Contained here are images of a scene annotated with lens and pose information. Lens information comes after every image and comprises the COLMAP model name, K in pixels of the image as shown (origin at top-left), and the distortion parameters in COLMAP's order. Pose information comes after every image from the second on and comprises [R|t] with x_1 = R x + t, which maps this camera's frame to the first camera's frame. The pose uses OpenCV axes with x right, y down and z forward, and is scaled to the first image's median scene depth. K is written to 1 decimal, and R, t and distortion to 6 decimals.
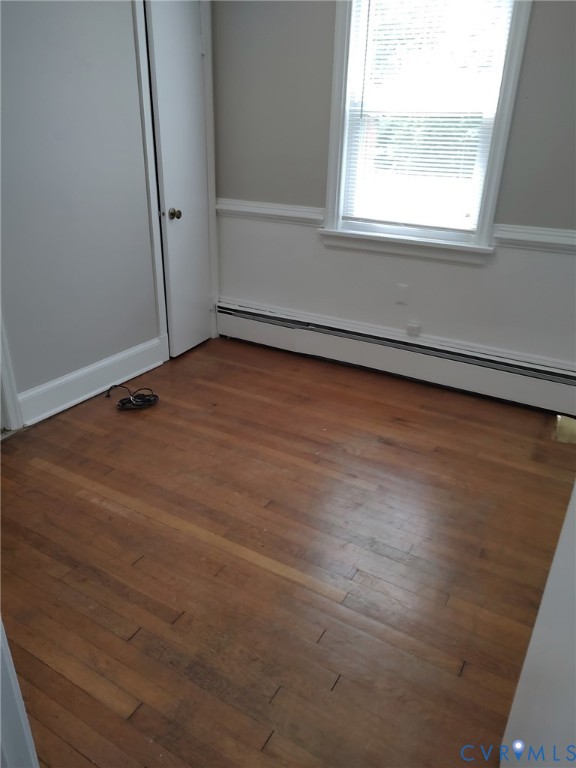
lens RADIAL K [[562.3, 0, 290.4], [0, 562.3, 381.6], [0, 0, 1]] dist [0.034898, -0.032219]
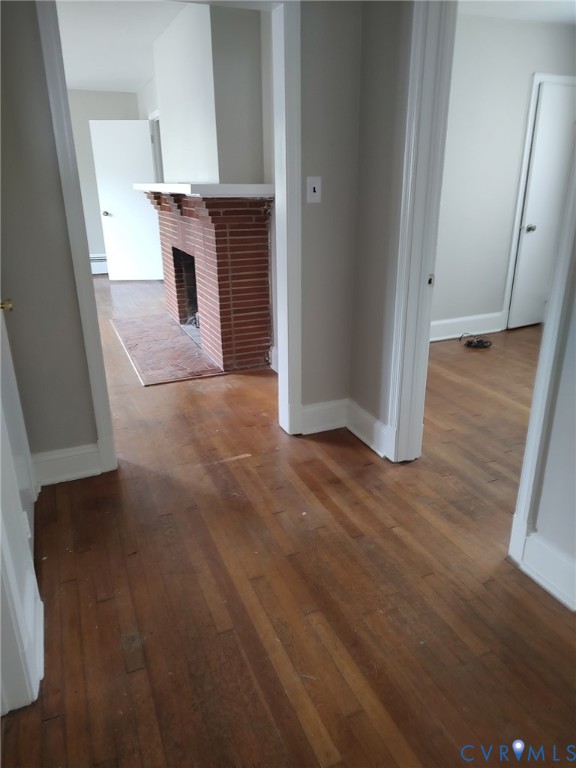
lens RADIAL K [[562.3, 0, 289.8], [0, 562.3, 386.3], [0, 0, 1]] dist [0.034898, -0.032219]
pose [[0.811076, 0.180821, -0.556291, 0.201826], [-0.213597, 0.976903, 0.006113, 0.255975], [0.544548, 0.113864, 0.830965, -0.585508]]
